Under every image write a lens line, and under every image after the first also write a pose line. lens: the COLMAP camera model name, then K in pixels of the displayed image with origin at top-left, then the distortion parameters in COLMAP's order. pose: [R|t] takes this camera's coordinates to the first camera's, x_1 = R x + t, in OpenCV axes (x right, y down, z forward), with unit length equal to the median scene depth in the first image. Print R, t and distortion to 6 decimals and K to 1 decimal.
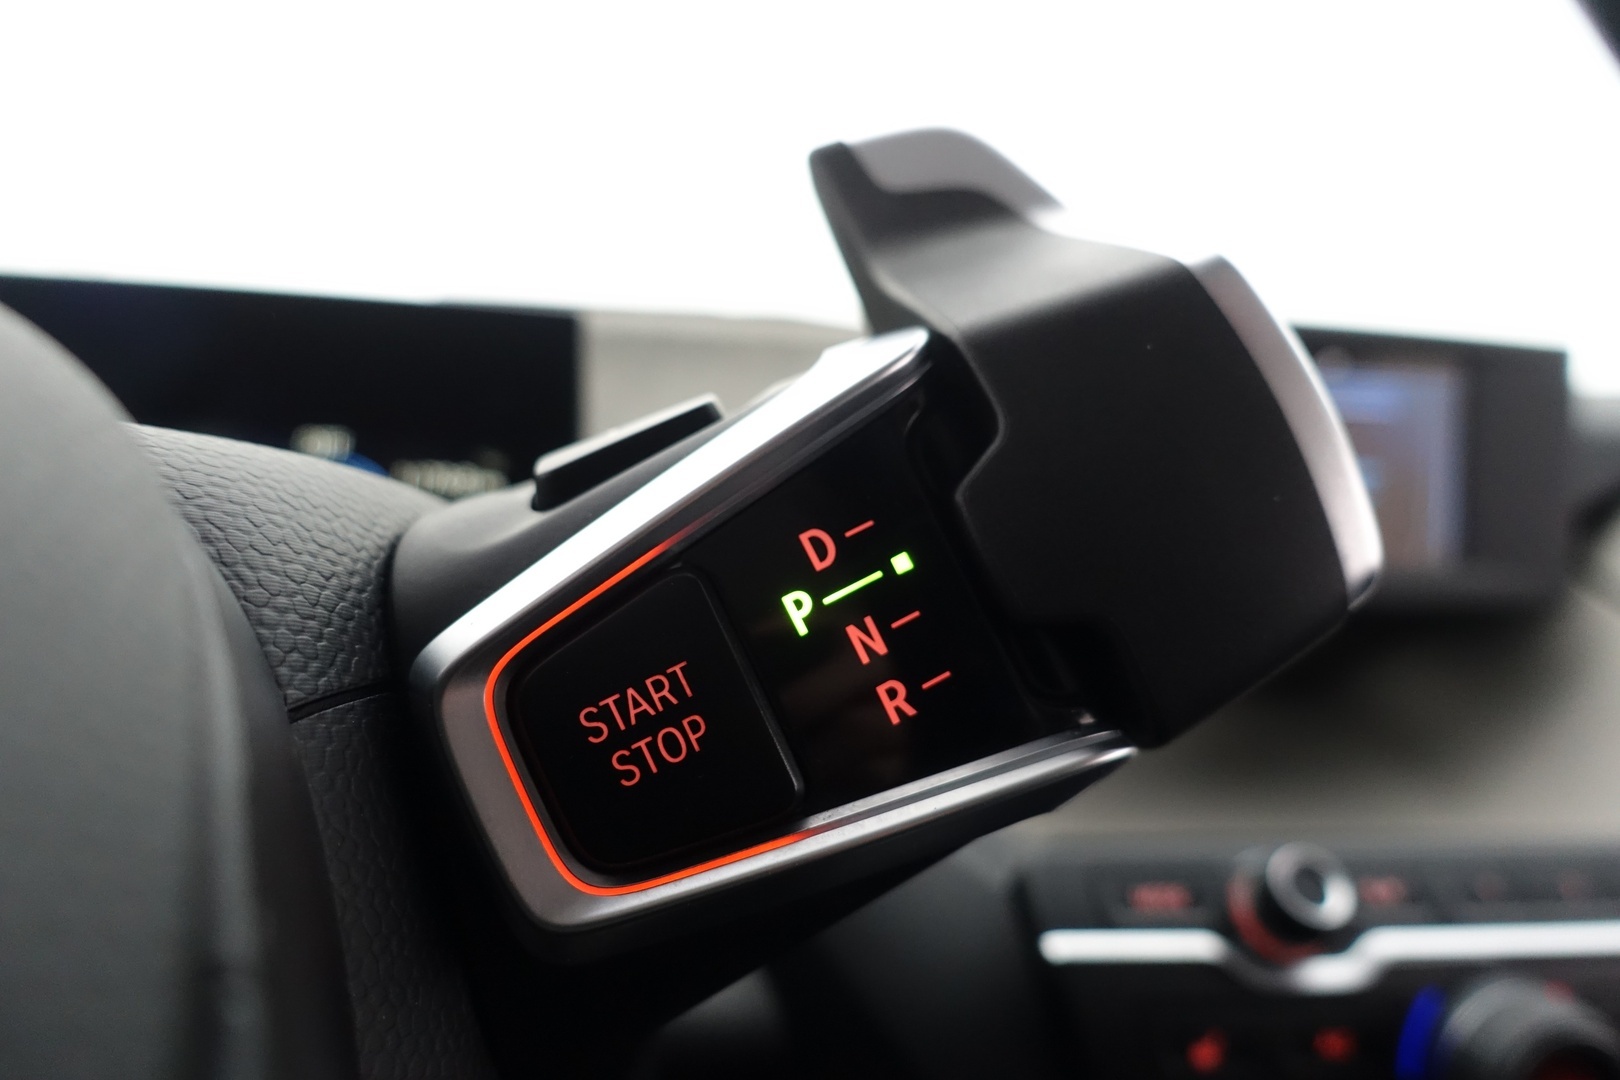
lens RADIAL K [[1111.7, 0, 810.0], [0, 1111.7, 548.9], [0, 0, 1]] dist [-0.010512, 0.010101]
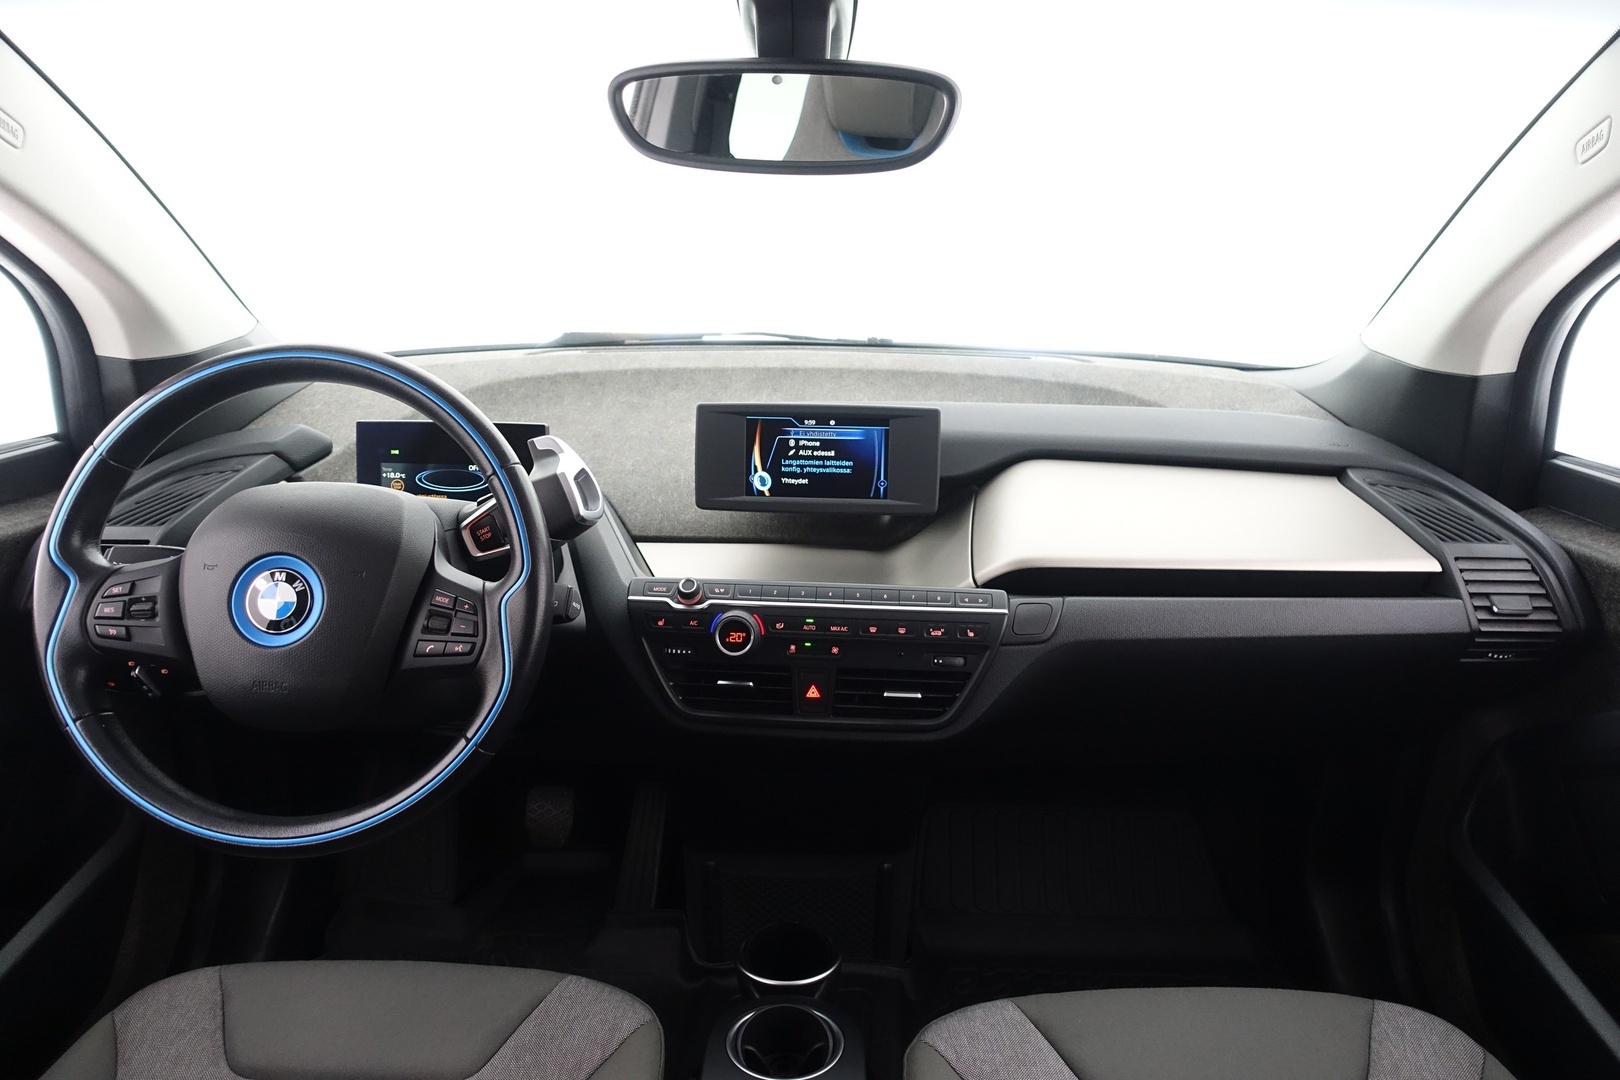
lens RADIAL K [[1111.7, 0, 806.3], [0, 1111.7, 533.6], [0, 0, 1]] dist [-0.010512, 0.010101]
pose [[0.980142, 0.015602, -0.197684, 3.590298], [0.006339, 0.993925, 0.109873, -0.689554], [0.198197, -0.108944, 0.974089, -6.171155]]
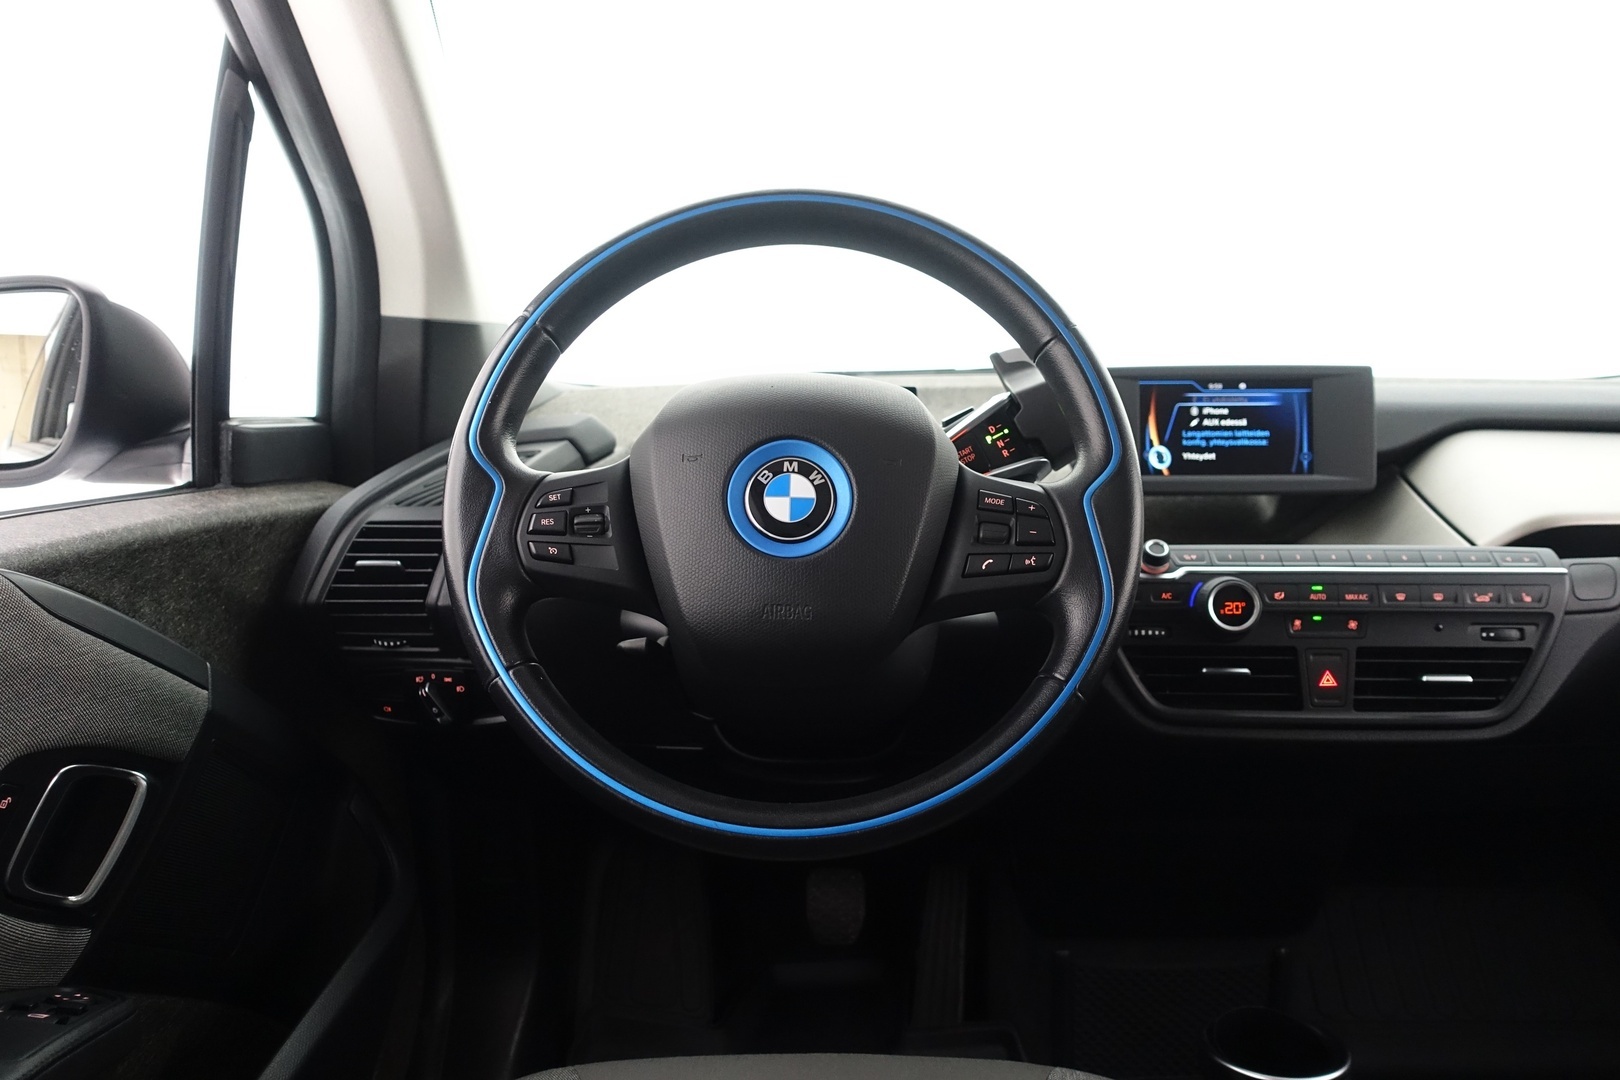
lens RADIAL K [[1111.7, 0, 807.8], [0, 1111.7, 539.1], [0, 0, 1]] dist [-0.010512, 0.010101]
pose [[0.980994, -0.031189, -0.191517, 0.164436], [0.025330, 0.999135, -0.032964, 0.774194], [0.192380, 0.027487, 0.980936, -5.138147]]
